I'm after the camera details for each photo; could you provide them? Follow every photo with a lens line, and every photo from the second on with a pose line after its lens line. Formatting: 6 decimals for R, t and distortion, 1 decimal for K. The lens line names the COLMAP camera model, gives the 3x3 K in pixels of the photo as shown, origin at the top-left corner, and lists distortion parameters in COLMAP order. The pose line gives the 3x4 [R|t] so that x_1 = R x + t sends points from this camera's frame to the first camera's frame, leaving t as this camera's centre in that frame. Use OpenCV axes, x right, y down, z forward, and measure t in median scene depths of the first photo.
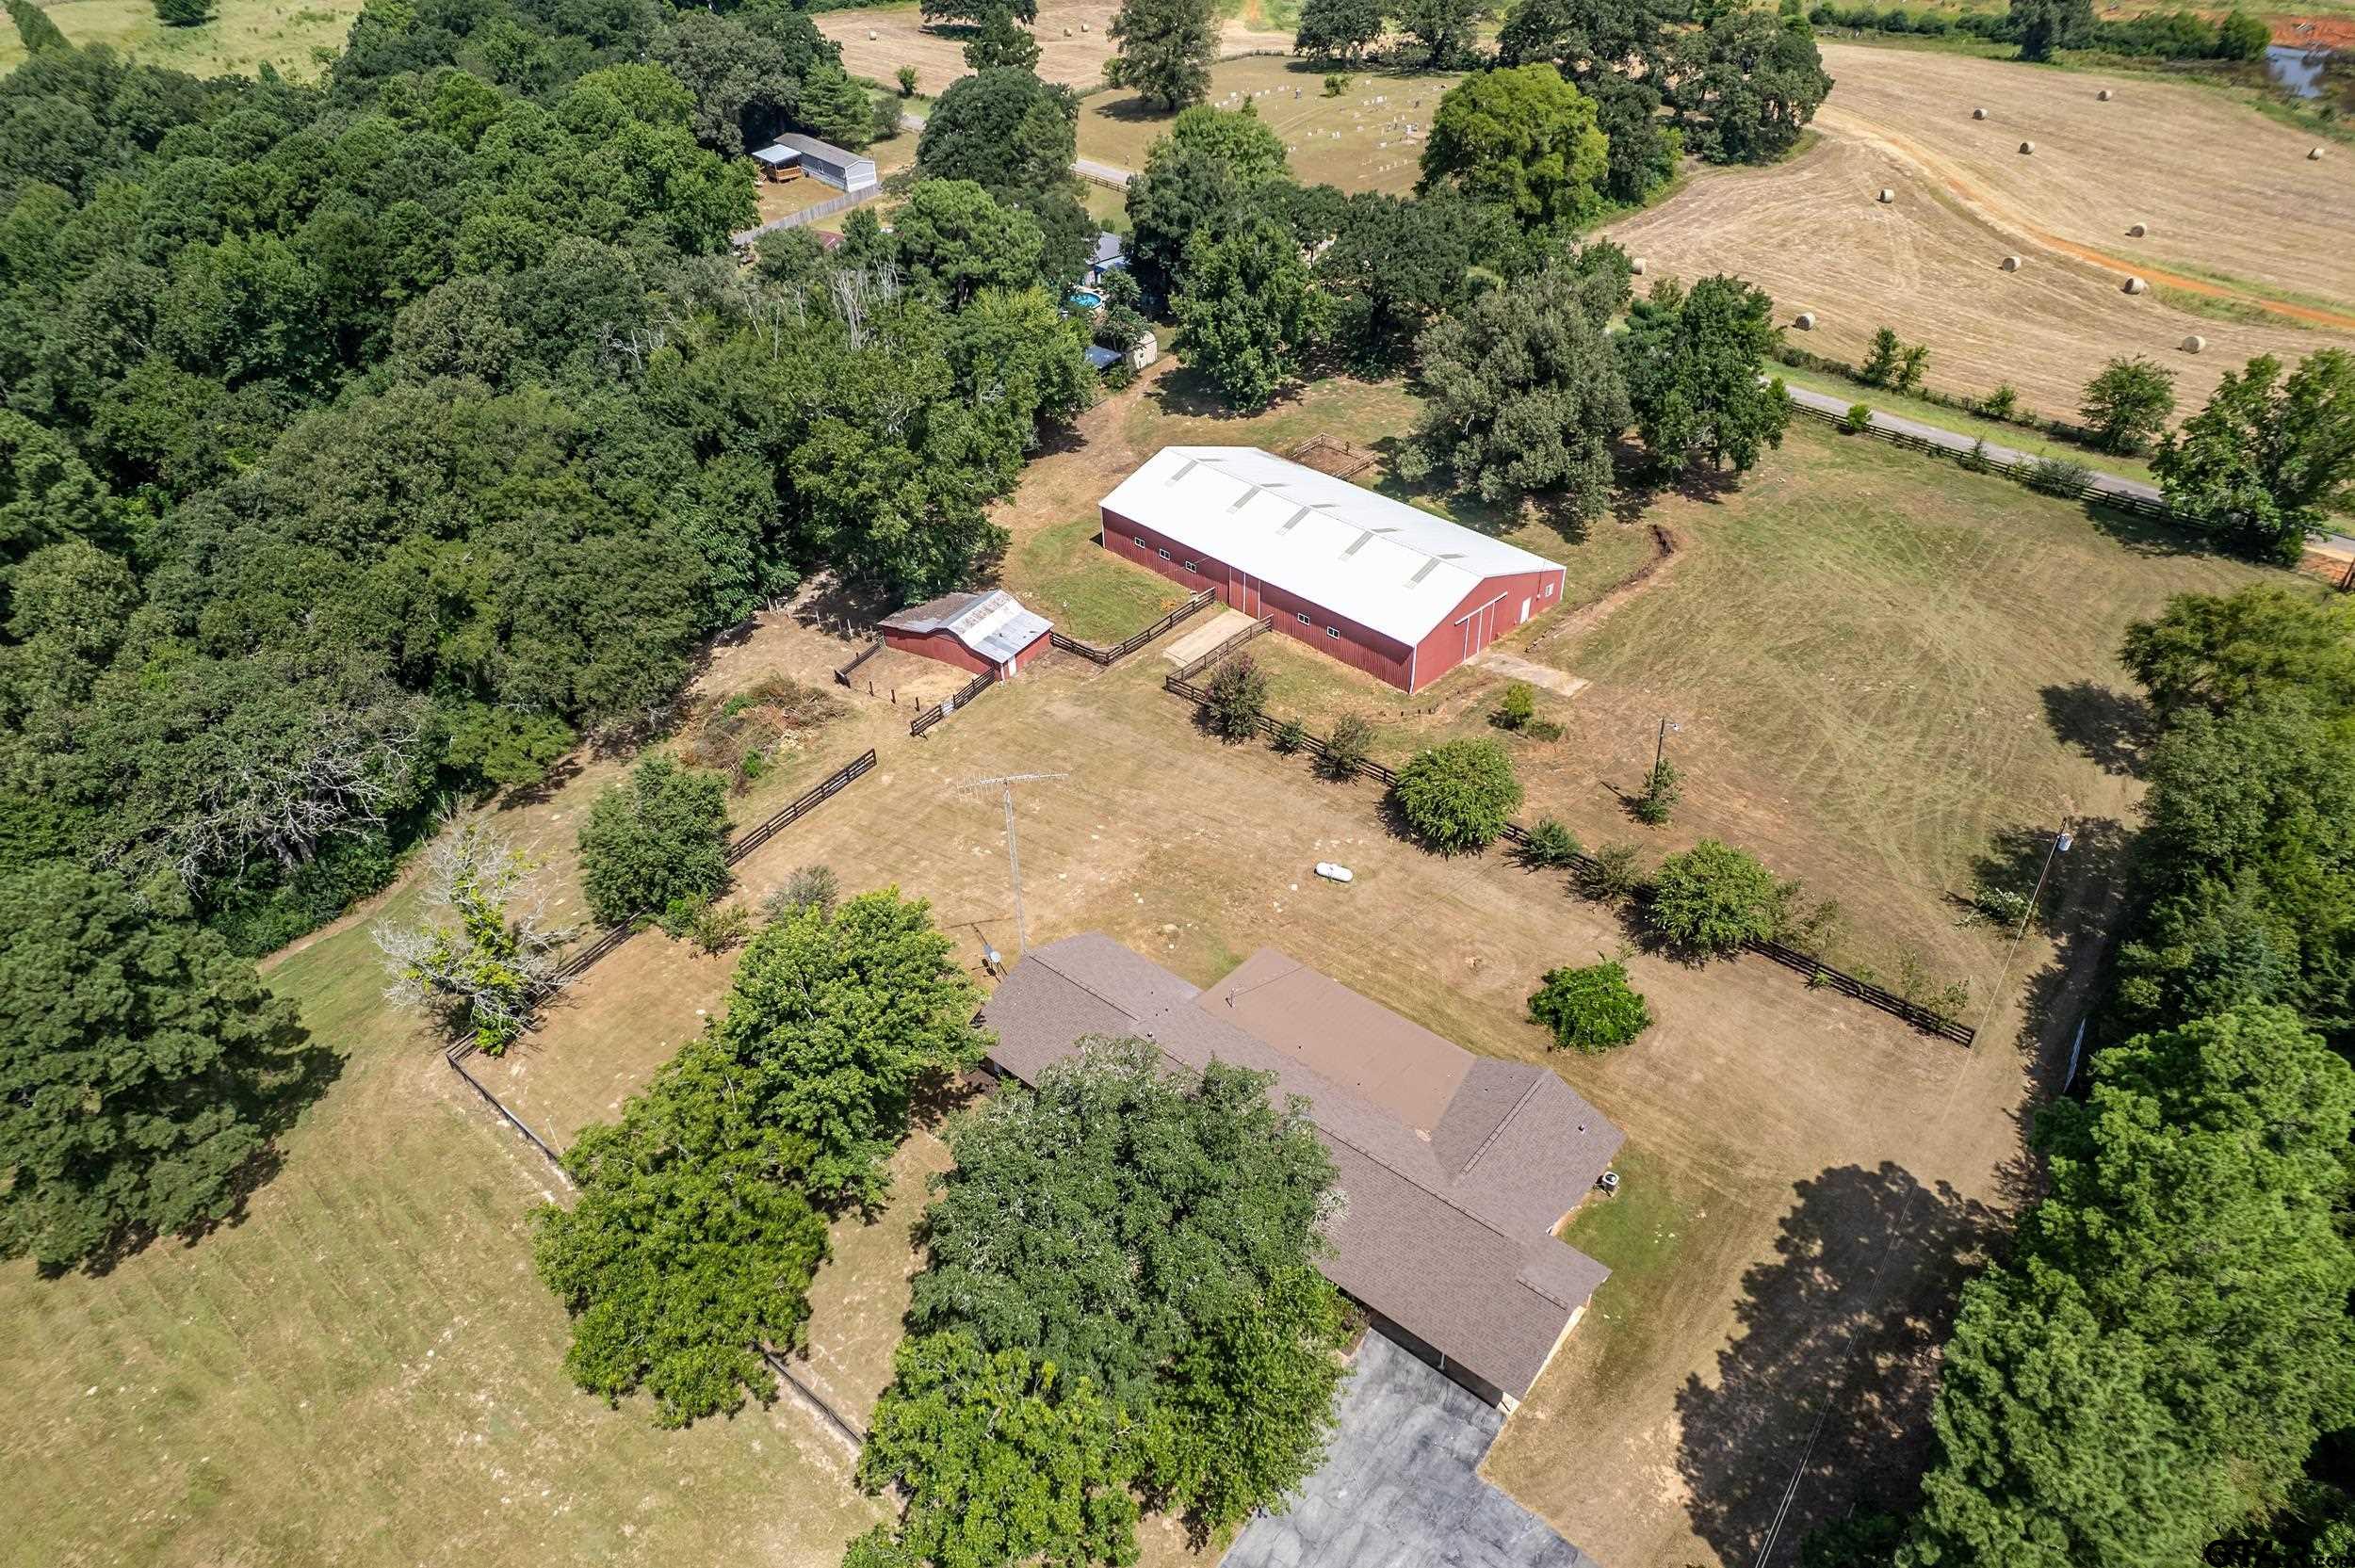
lens RADIAL K [[1500.2, 0, 1184.5], [0, 1500.2, 788.9], [0, 0, 1]] dist [-0.080331, 0.071091]
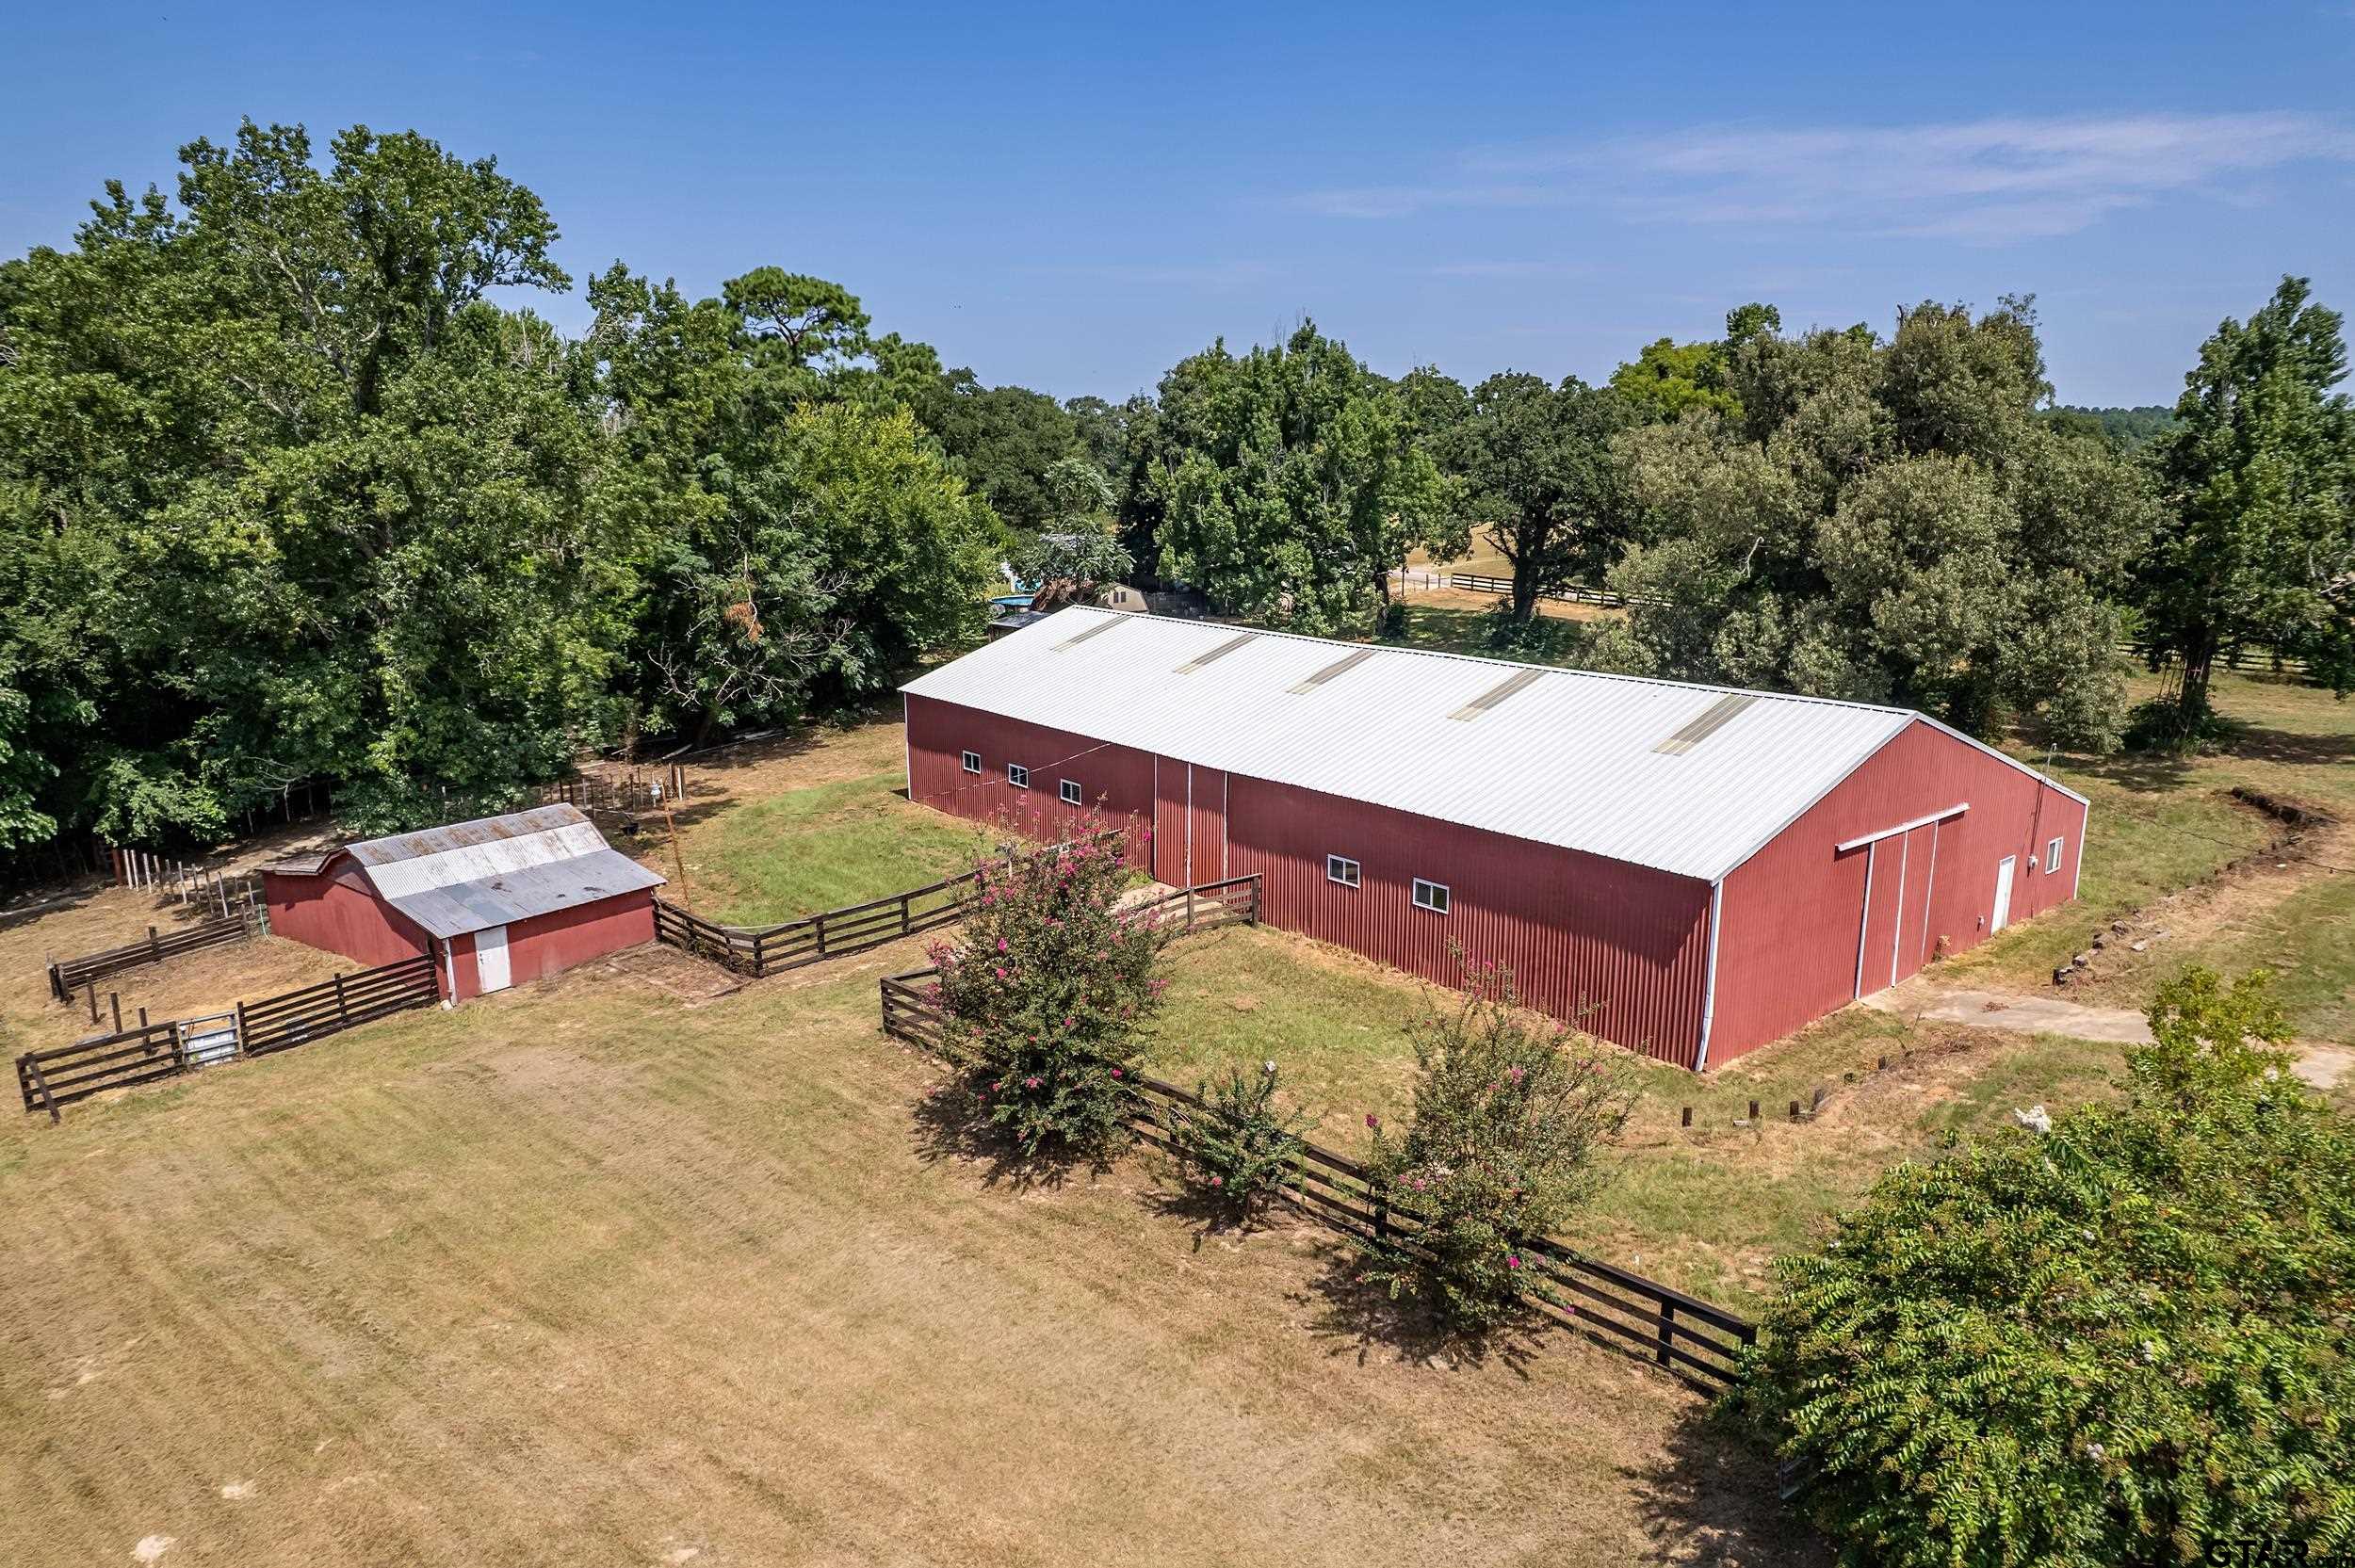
lens RADIAL K [[1500.2, 0, 1184.5], [0, 1500.2, 788.9], [0, 0, 1]] dist [-0.080331, 0.071091]
pose [[0.995106, 0.037497, -0.091427, 0.073897], [-0.071801, 0.910038, -0.408259, 0.009160], [0.067893, 0.412825, 0.908276, 0.685352]]
